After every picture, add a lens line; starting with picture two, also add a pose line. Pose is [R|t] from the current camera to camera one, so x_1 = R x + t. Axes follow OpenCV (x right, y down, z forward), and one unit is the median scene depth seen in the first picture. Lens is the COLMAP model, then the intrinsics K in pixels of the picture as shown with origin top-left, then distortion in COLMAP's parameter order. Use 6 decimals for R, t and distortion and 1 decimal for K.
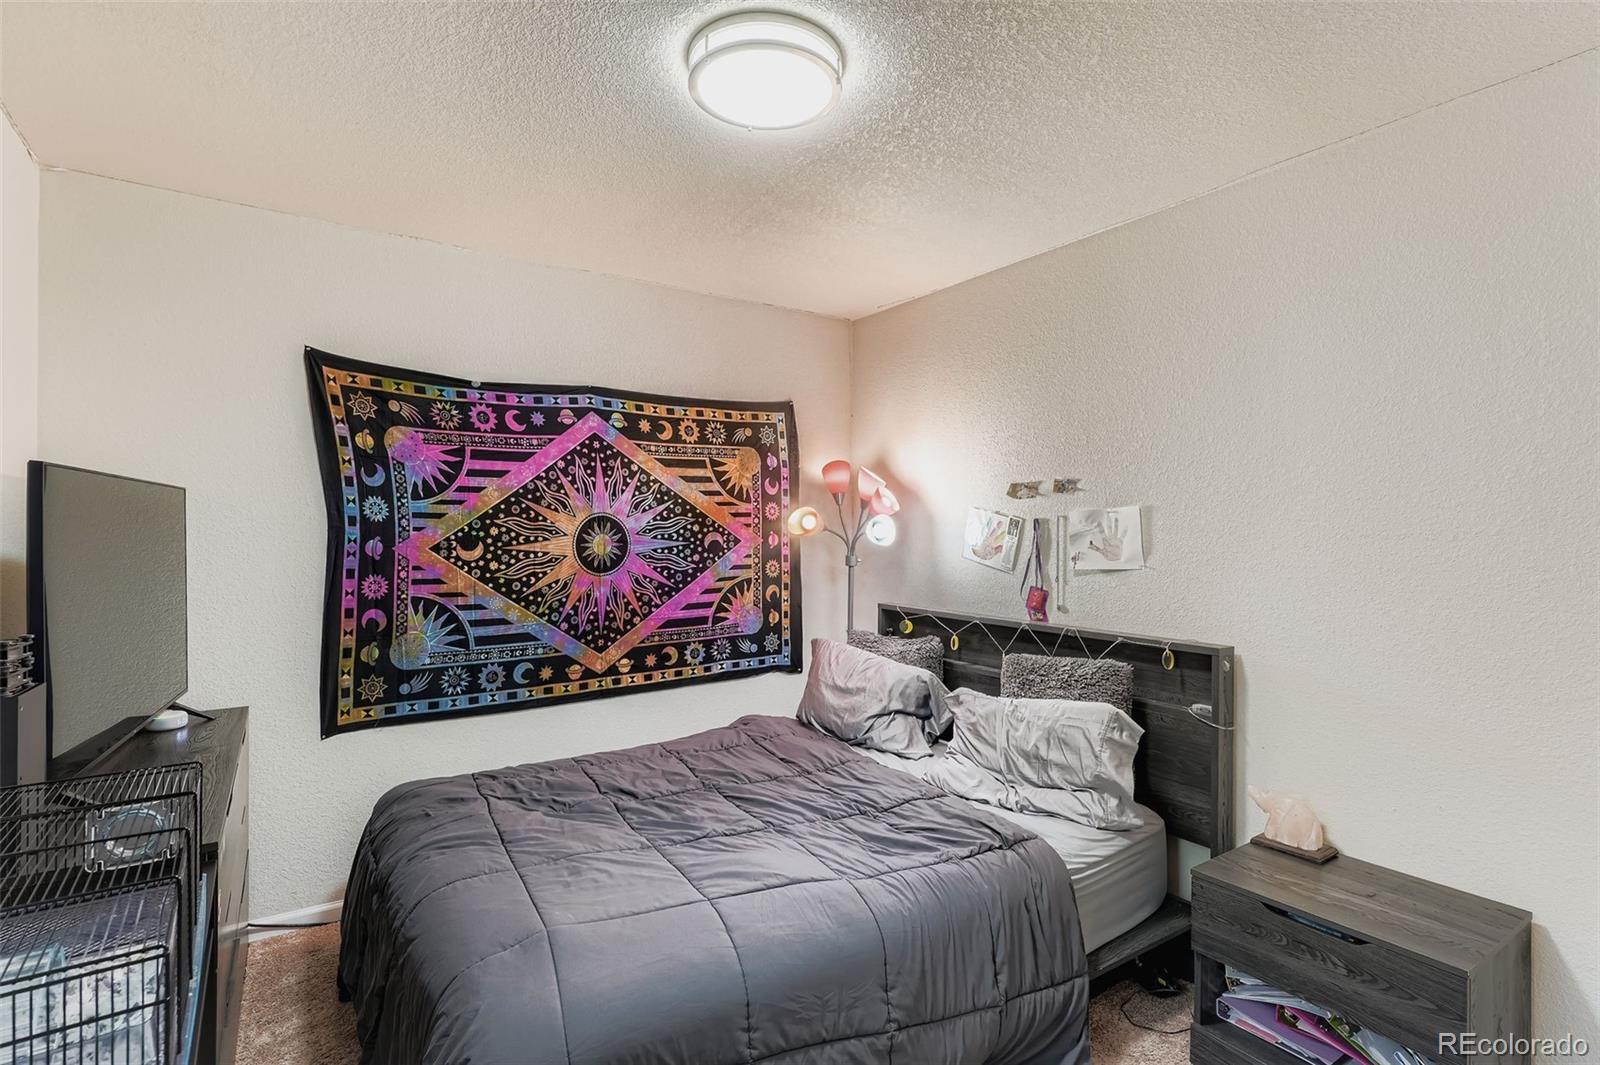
lens RADIAL K [[775.2, 0, 803.9], [0, 775.2, 524.8], [0, 0, 1]] dist [0.000663, -0.000609]
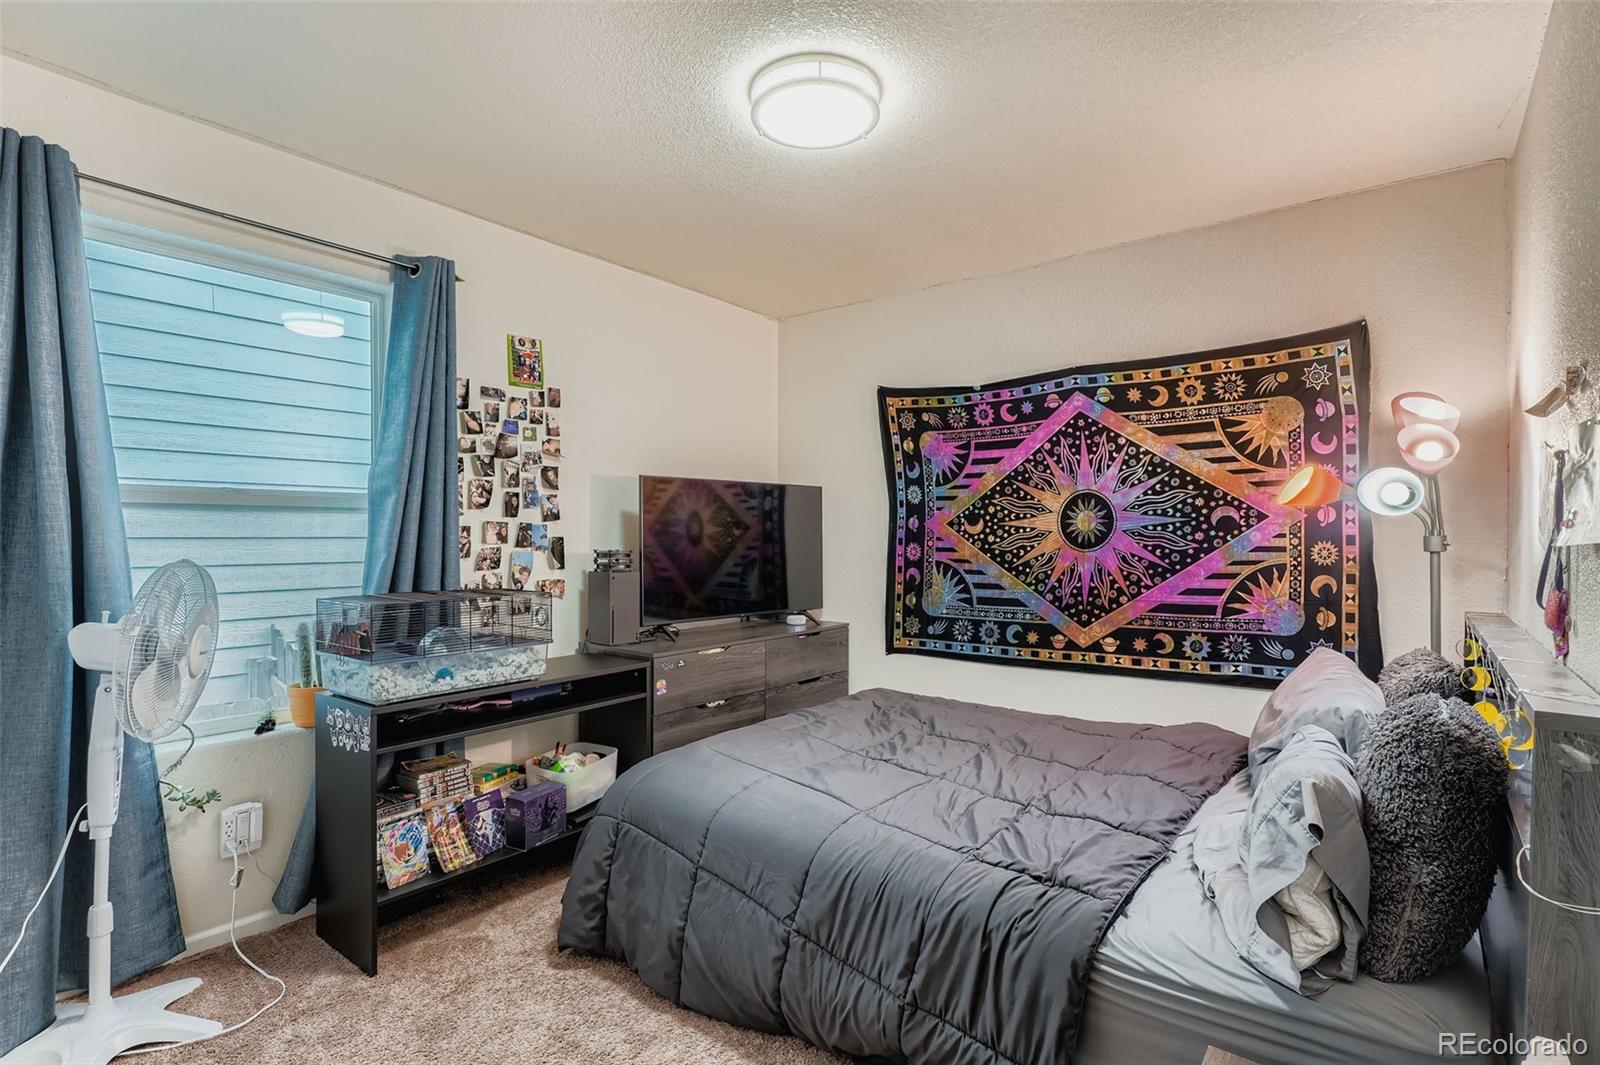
lens RADIAL K [[775.2, 0, 803.9], [0, 775.2, 524.8], [0, 0, 1]] dist [0.000663, -0.000609]
pose [[0.307485, -0.004367, -0.951543, 0.590881], [0.012709, 0.999919, -0.000482, 0.026458], [0.951468, -0.011944, 0.307515, 0.339226]]
